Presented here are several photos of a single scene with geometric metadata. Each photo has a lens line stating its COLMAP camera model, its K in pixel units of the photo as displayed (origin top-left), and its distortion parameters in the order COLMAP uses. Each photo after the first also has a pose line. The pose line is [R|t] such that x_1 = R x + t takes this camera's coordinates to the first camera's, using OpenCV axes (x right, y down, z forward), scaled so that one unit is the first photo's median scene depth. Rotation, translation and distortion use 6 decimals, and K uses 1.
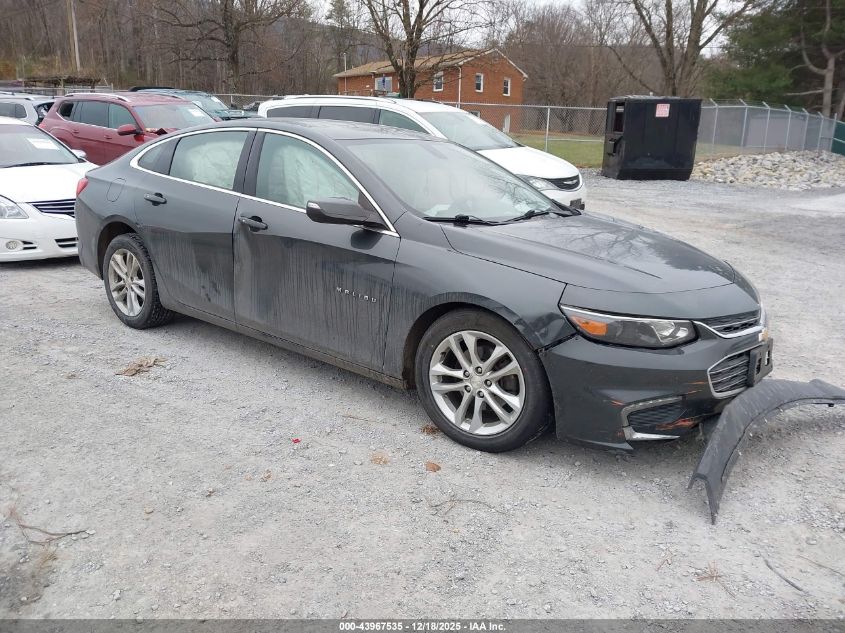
lens RADIAL K [[700.0, 0, 422.5], [0, 700.0, 316.5], [0, 0, 1]] dist [0.010911, 0.002347]
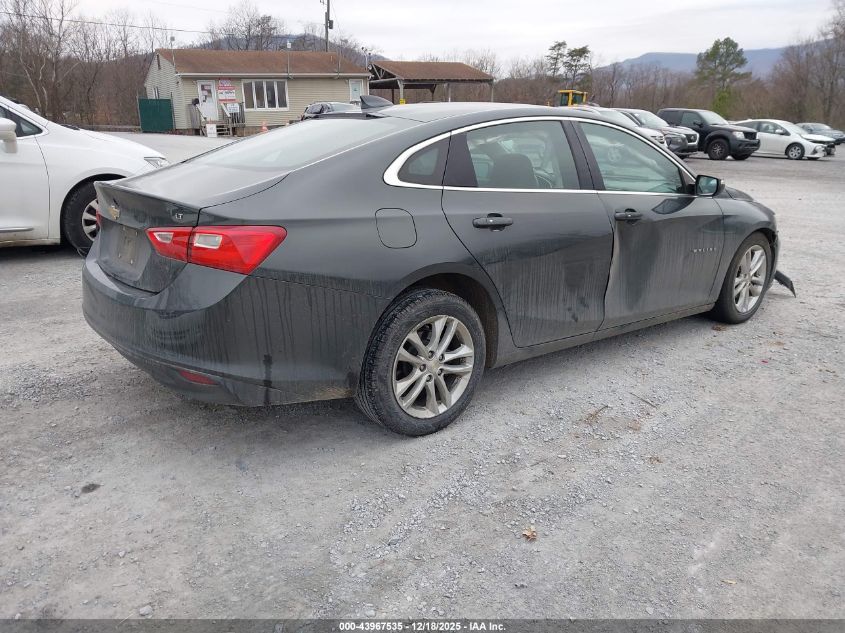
lens RADIAL K [[700.0, 0, 422.5], [0, 700.0, 316.5], [0, 0, 1]] dist [0.010911, 0.002347]
pose [[0.203204, -0.292952, 0.934284, -1.213314], [0.240955, 0.939810, 0.242277, -0.298497], [-0.949025, 0.175889, 0.261561, 1.012546]]
